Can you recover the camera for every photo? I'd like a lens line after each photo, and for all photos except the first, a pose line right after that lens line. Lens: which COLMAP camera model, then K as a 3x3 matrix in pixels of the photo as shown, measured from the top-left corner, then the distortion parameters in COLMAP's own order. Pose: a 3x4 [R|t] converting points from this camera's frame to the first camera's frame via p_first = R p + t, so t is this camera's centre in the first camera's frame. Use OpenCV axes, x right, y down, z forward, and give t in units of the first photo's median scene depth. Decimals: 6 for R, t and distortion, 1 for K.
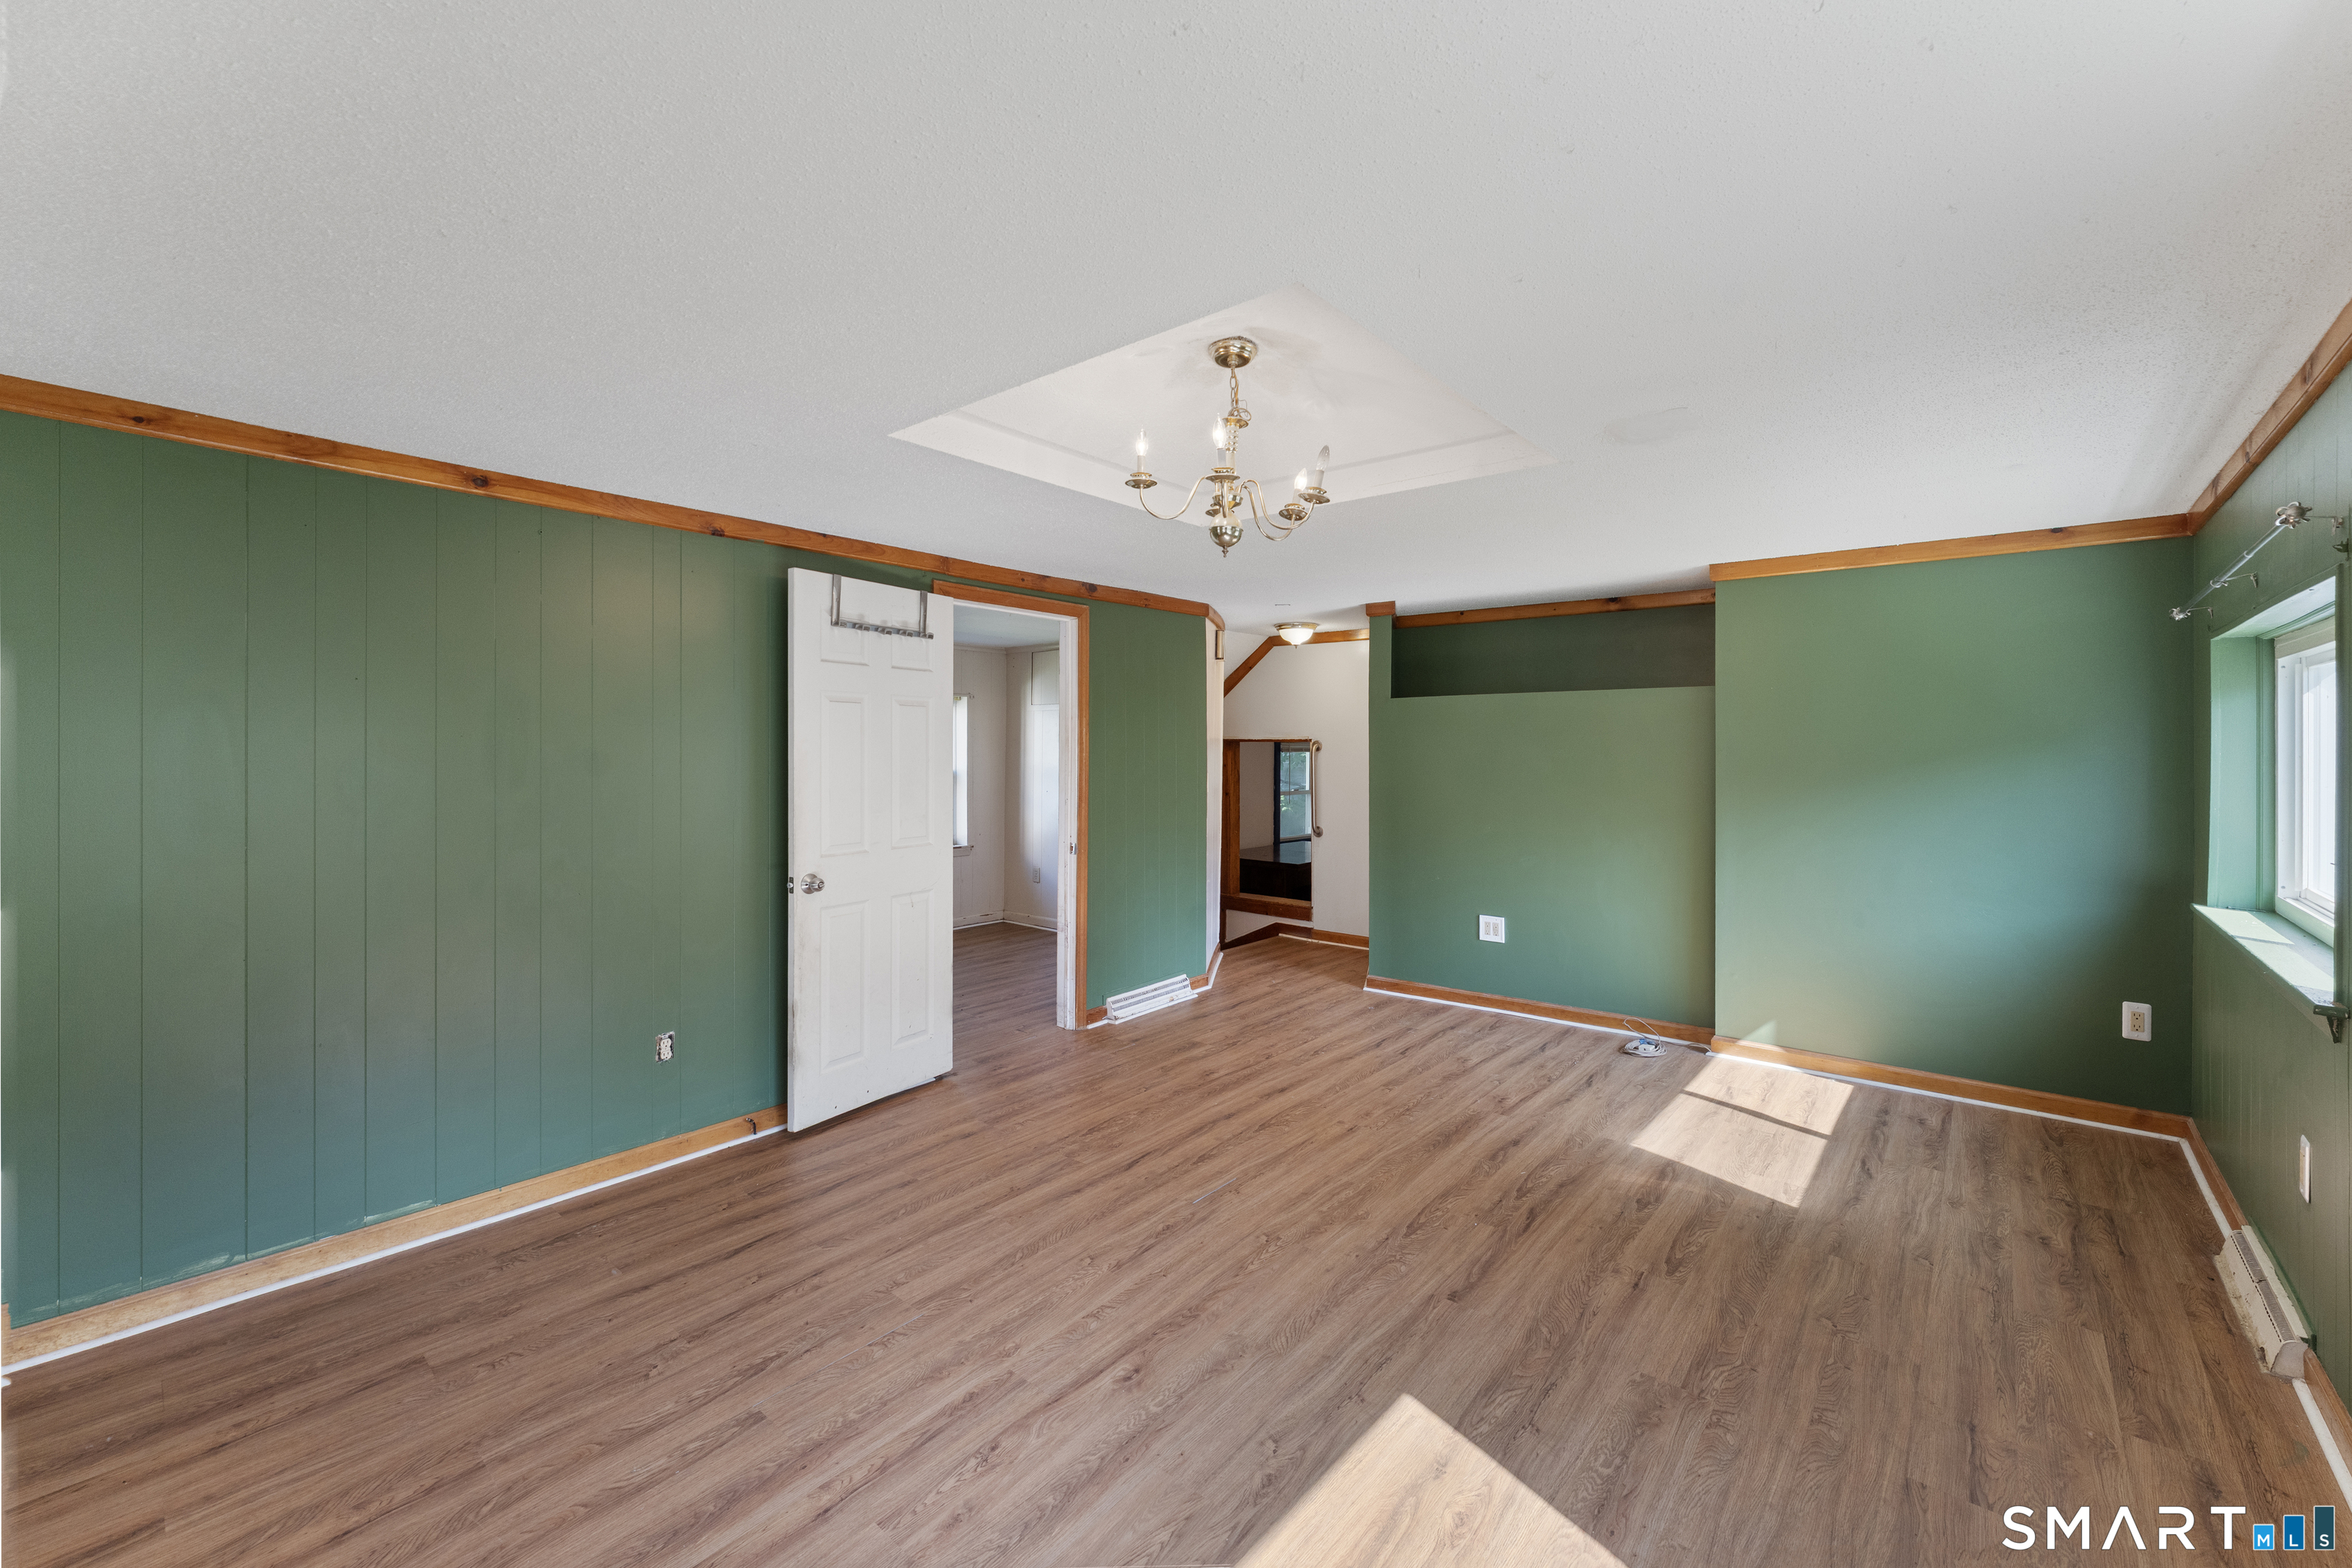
lens RADIAL K [[953.0, 0, 1187.2], [0, 953.0, 756.9], [0, 0, 1]] dist [-0.000946, 0.000009]
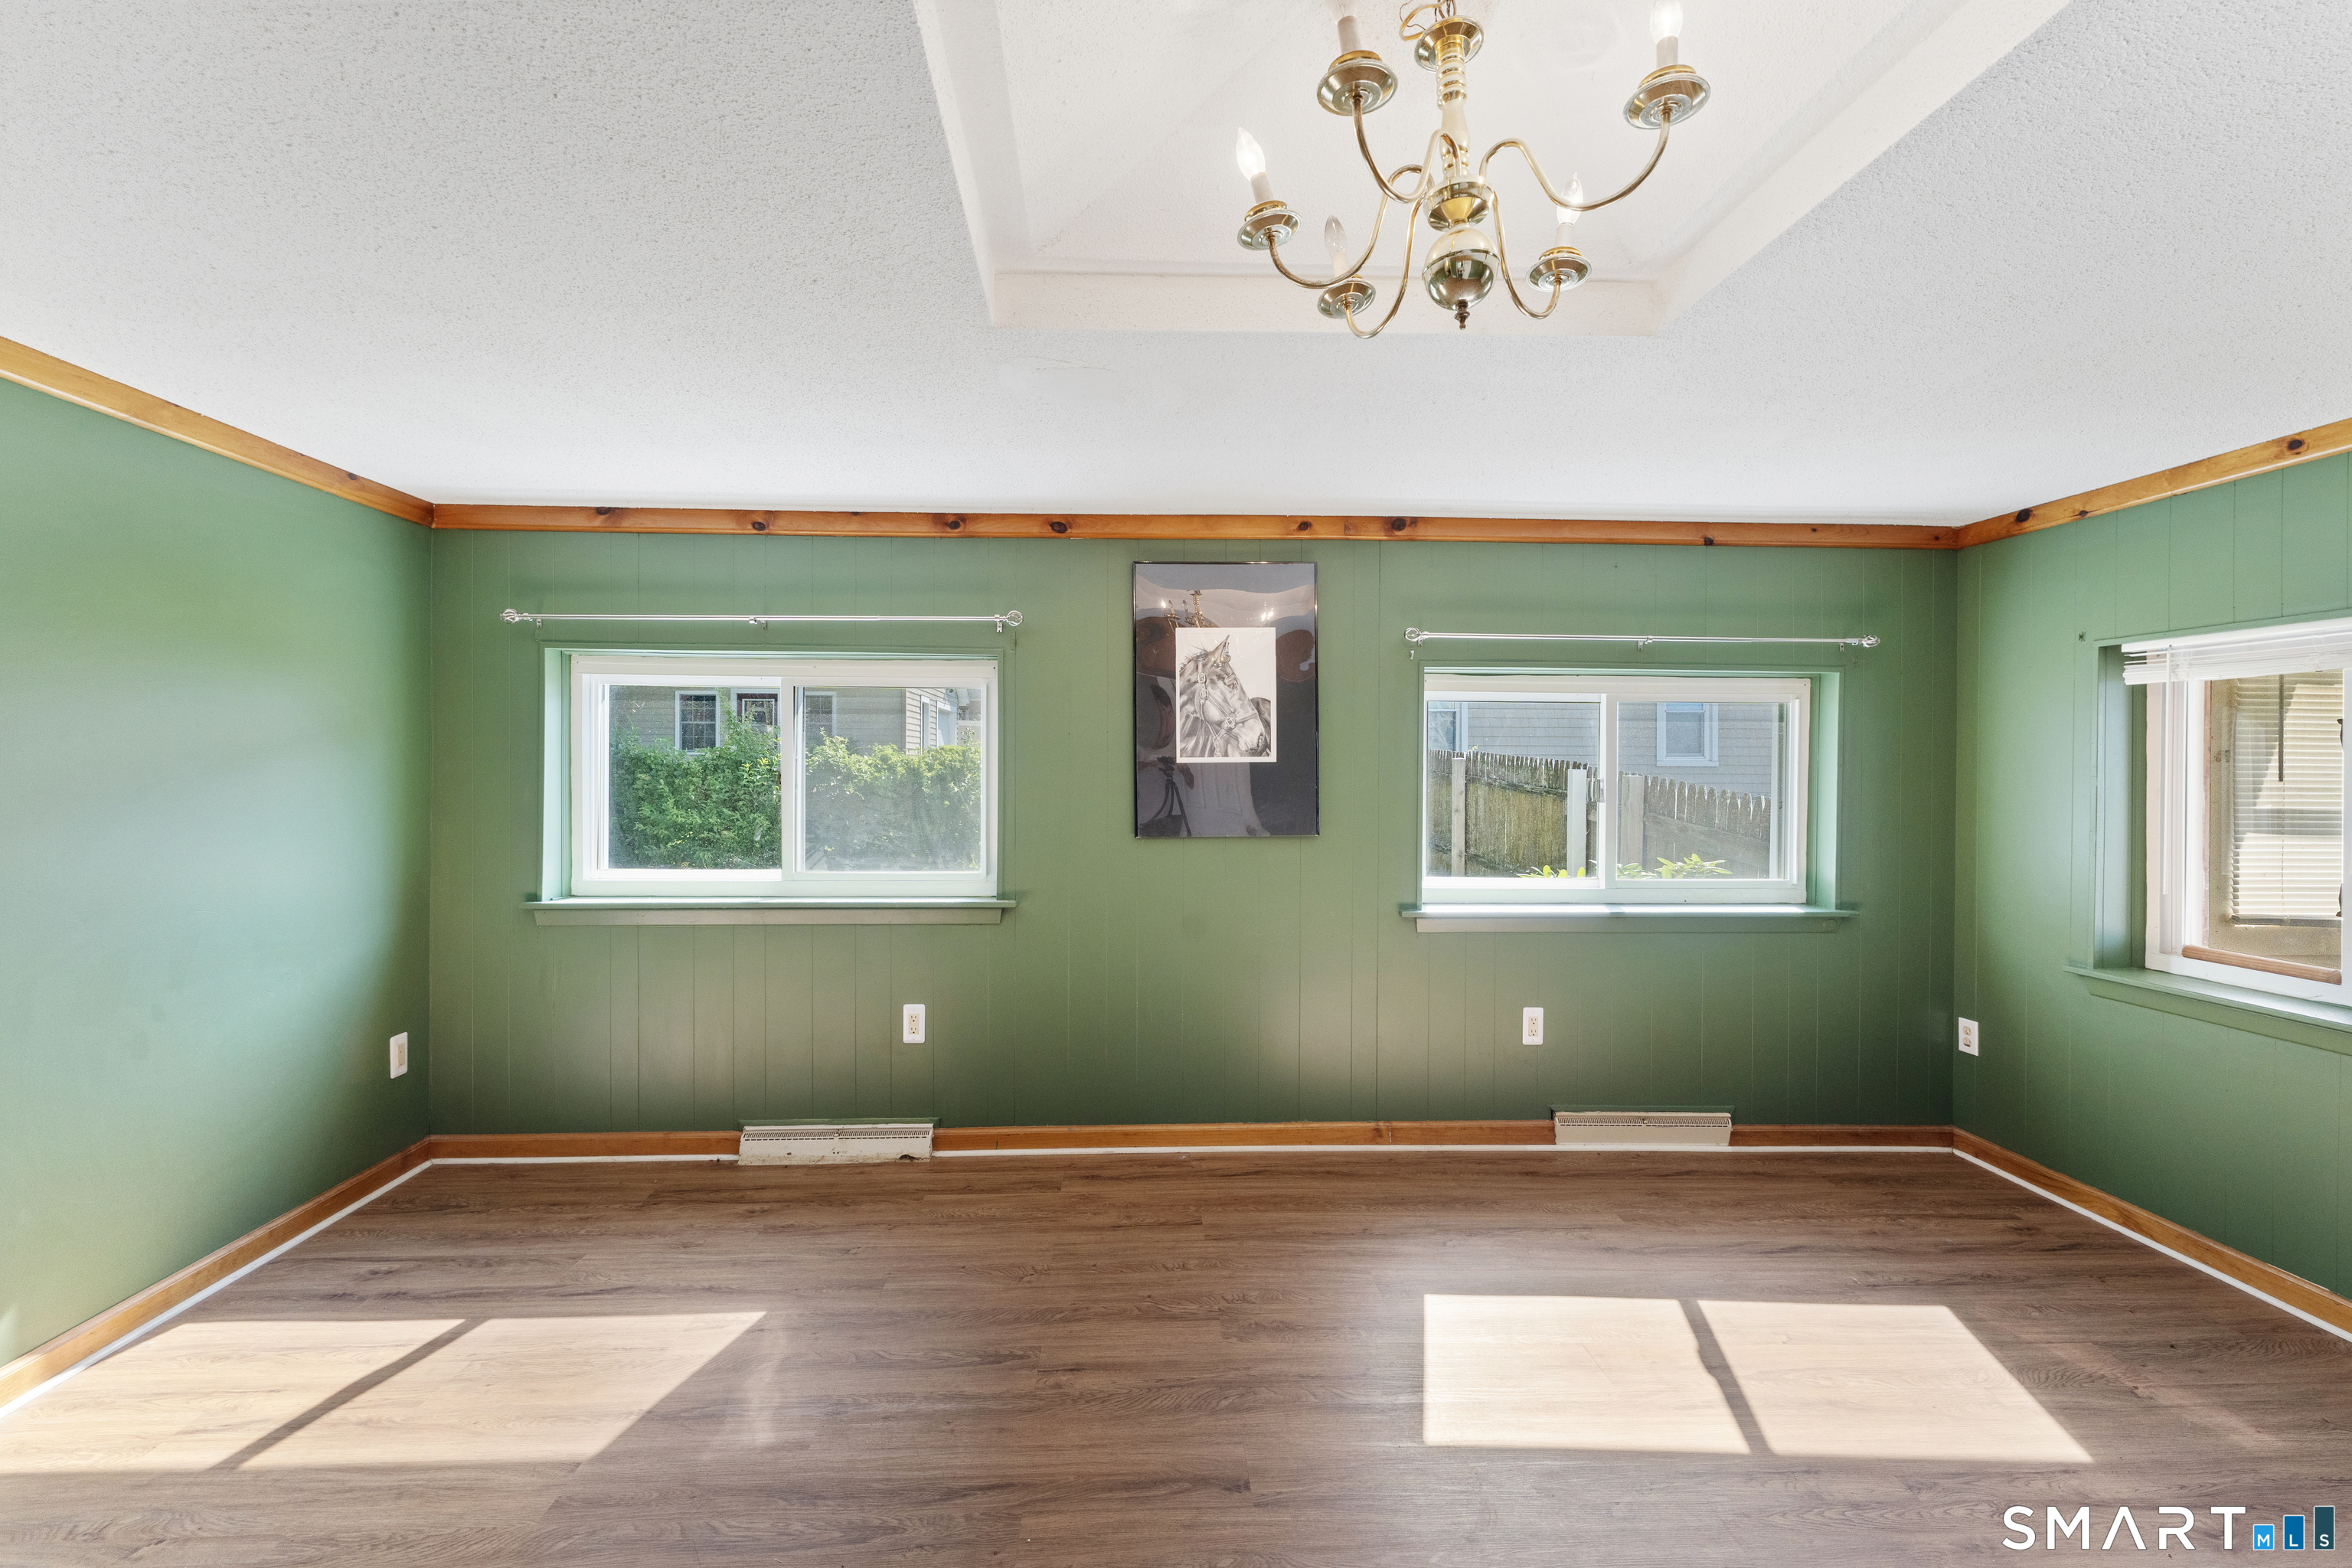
lens RADIAL K [[956.9, 0, 1178.5], [0, 956.9, 768.6], [0, 0, 1]] dist [0.000306, -0.000091]
pose [[-0.691984, -0.007342, 0.721875, -0.185018], [-0.000900, 0.999956, 0.009308, -0.000845], [-0.721912, 0.005791, -0.691961, 1.283496]]
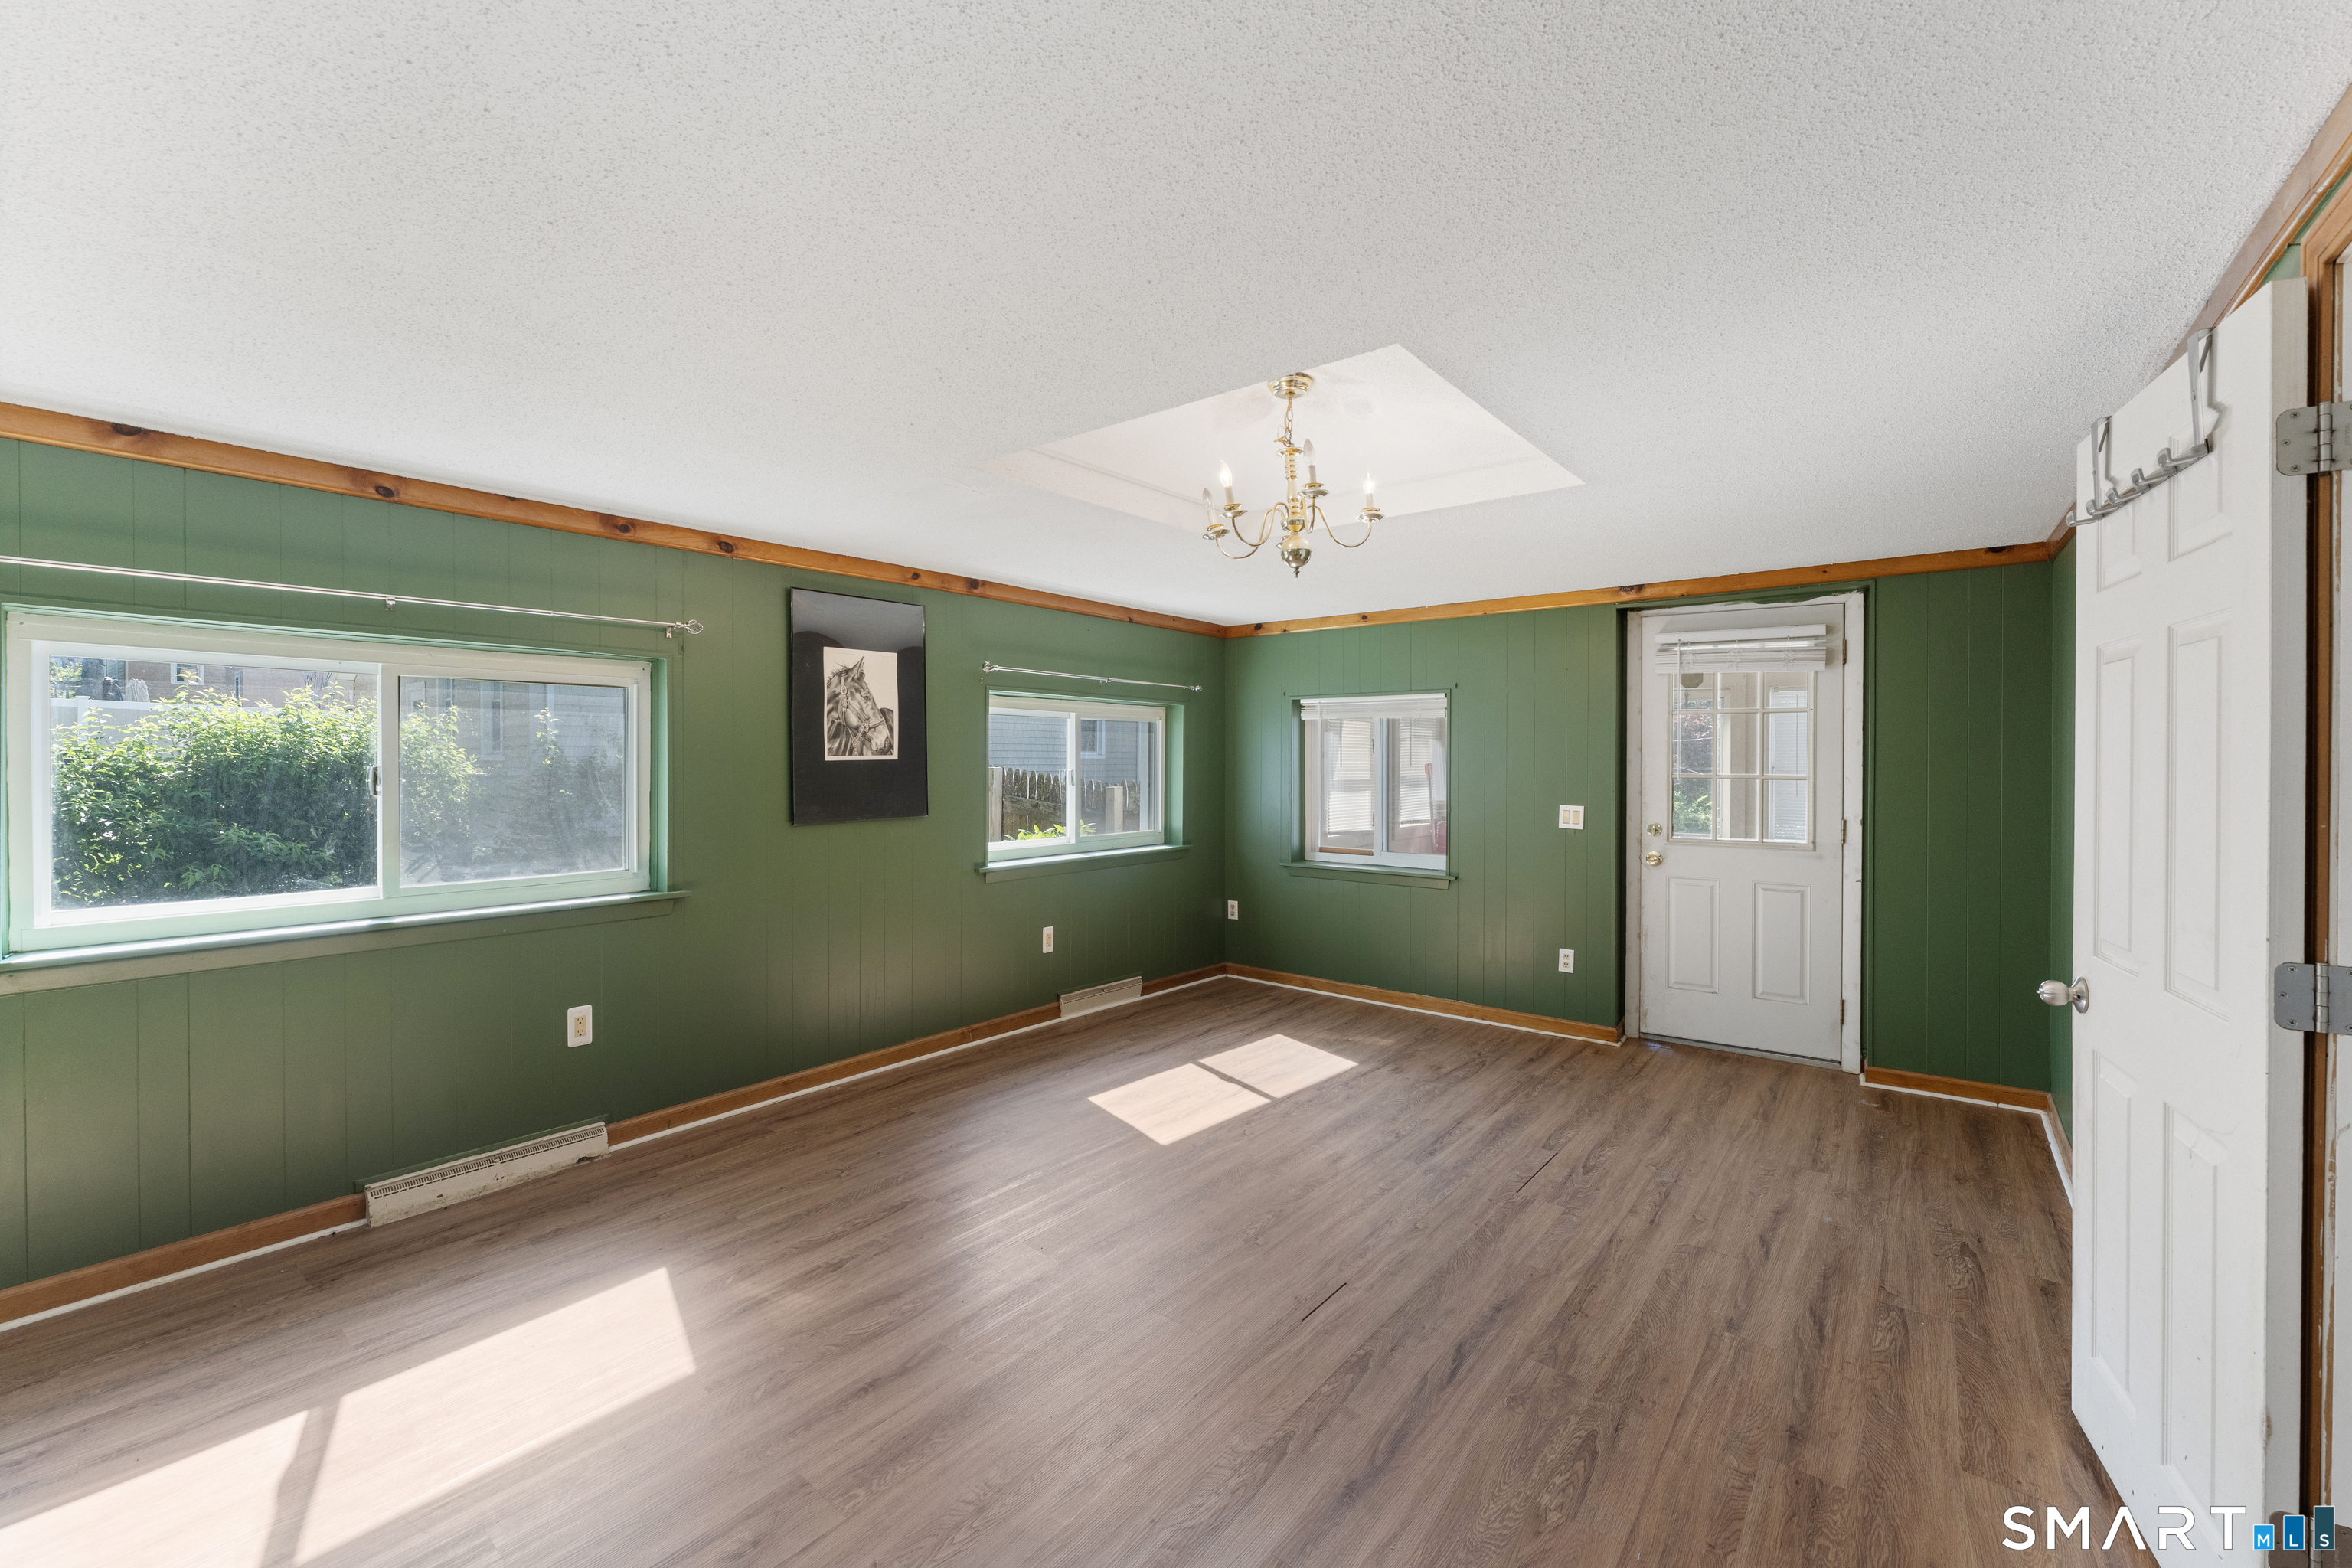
lens RADIAL K [[953.0, 0, 1187.2], [0, 953.0, 756.9], [0, 0, 1]] dist [-0.000946, 0.000009]
pose [[-0.998878, -0.003396, -0.047230, 0.193801], [-0.003613, 0.999983, 0.004508, -0.010199], [0.047214, 0.004673, -0.998874, 1.875632]]
